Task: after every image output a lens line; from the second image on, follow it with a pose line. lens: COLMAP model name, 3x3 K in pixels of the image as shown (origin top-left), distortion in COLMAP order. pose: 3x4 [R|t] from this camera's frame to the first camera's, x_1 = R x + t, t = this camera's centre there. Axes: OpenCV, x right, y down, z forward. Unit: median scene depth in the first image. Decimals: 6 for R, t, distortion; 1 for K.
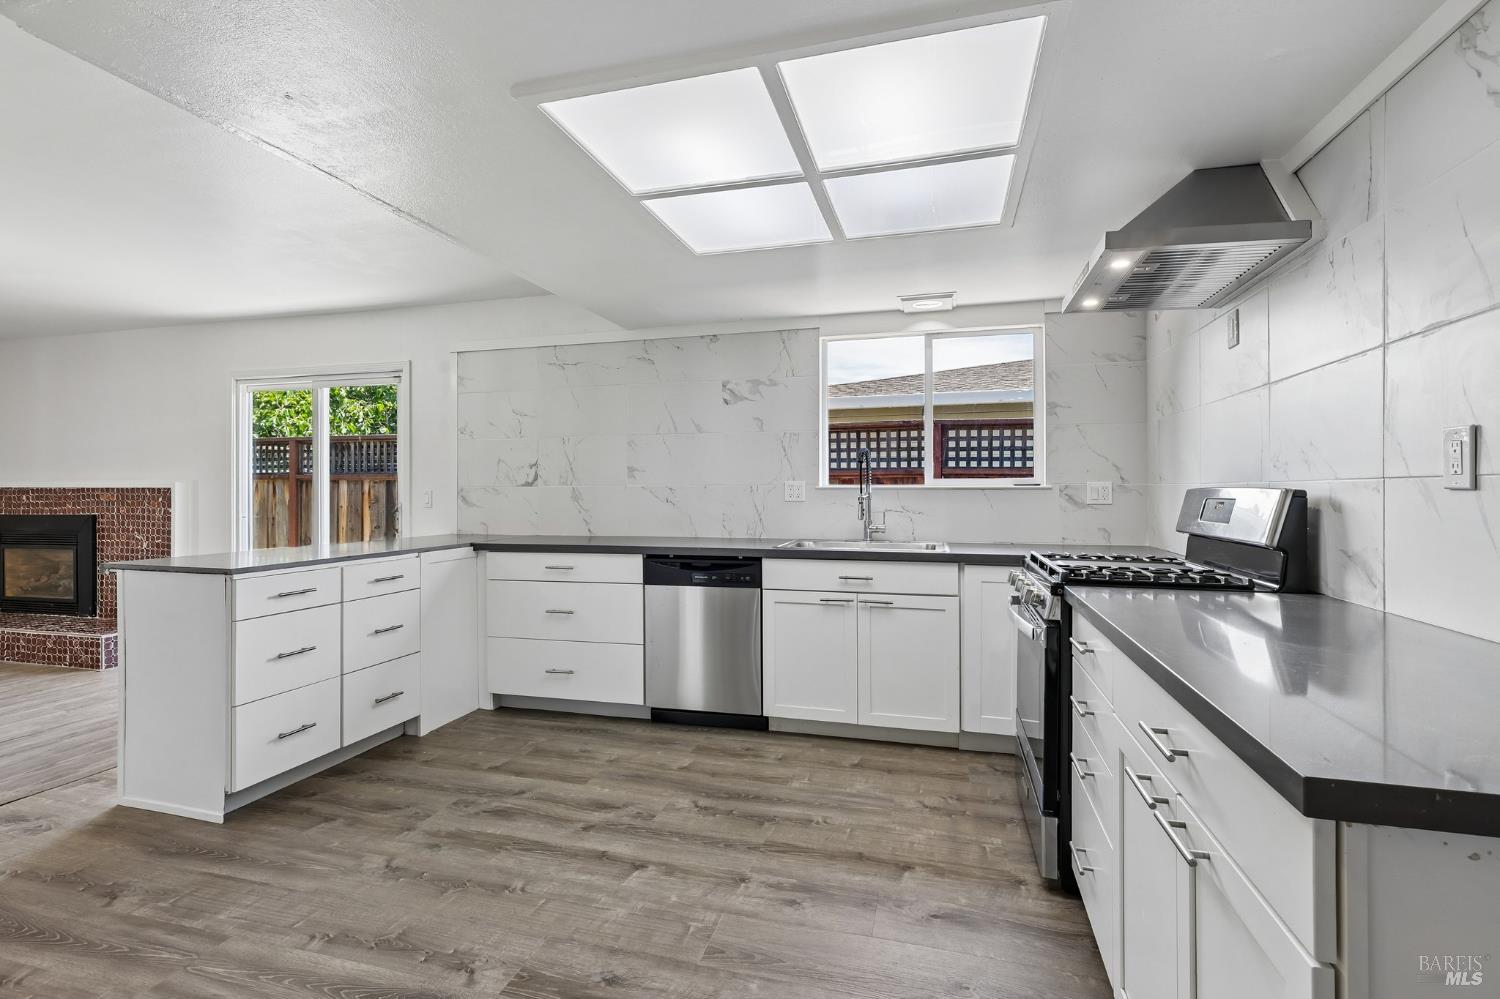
lens RADIAL K [[694.1, 0, 751.9], [0, 694.1, 494.2], [0, 0, 1]] dist [-0.001045, 0.000233]
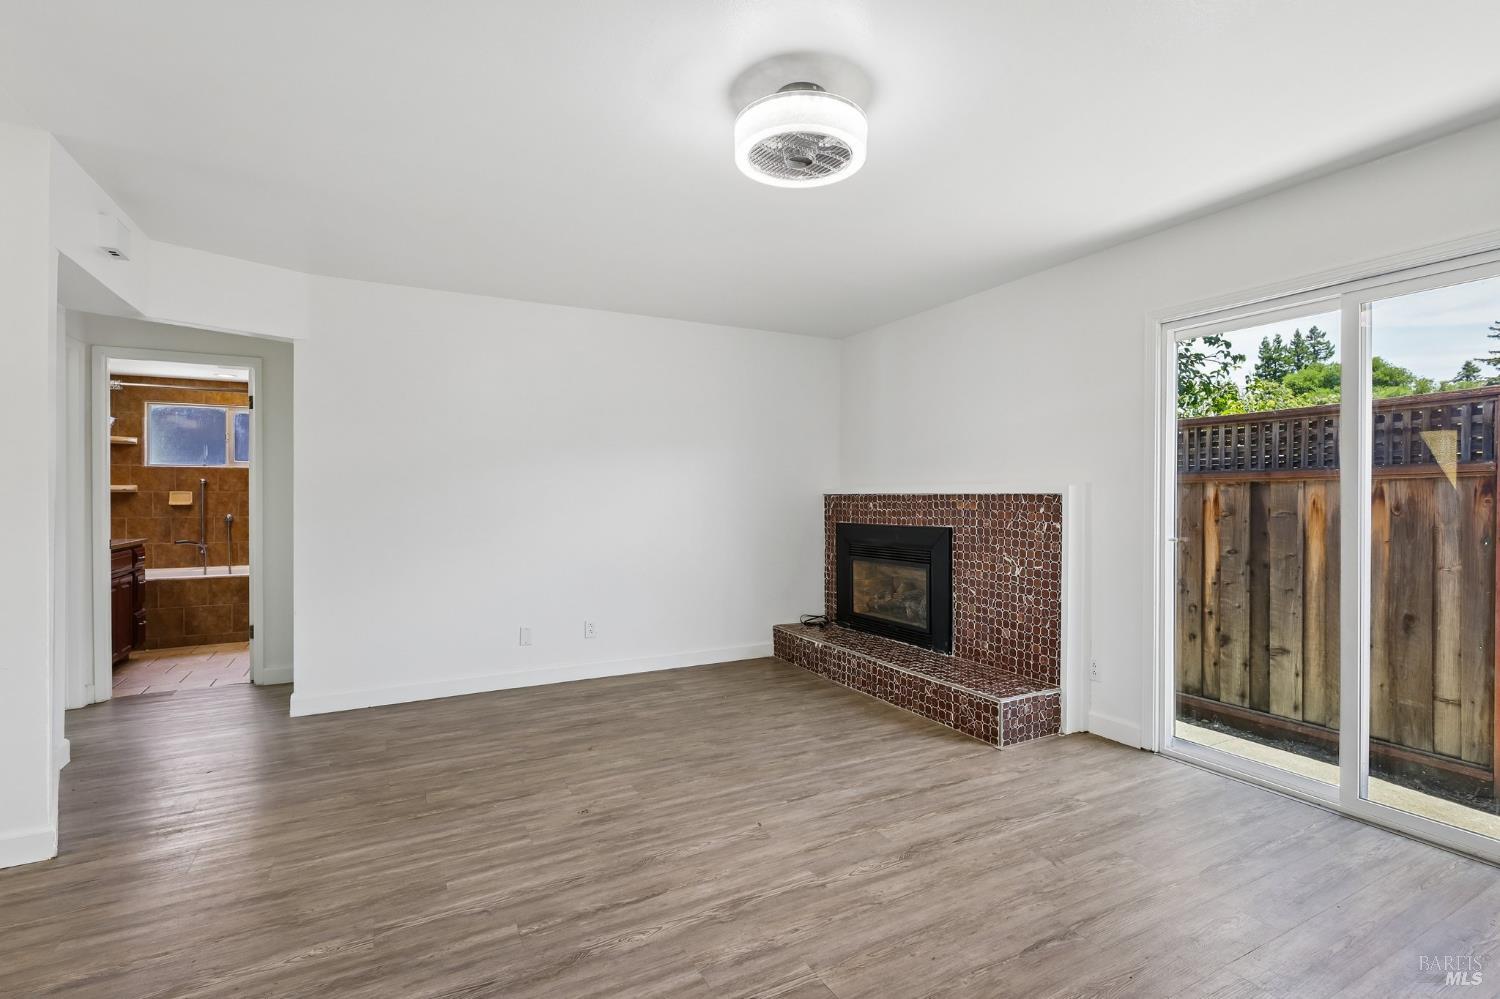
lens RADIAL K [[694.1, 0, 751.9], [0, 694.1, 494.2], [0, 0, 1]] dist [-0.001045, 0.000233]
pose [[0.686200, -0.001927, -0.727411, -0.523520], [-0.003717, 0.999974, -0.006156, -0.003302], [0.727404, 0.006927, 0.686175, 0.281305]]
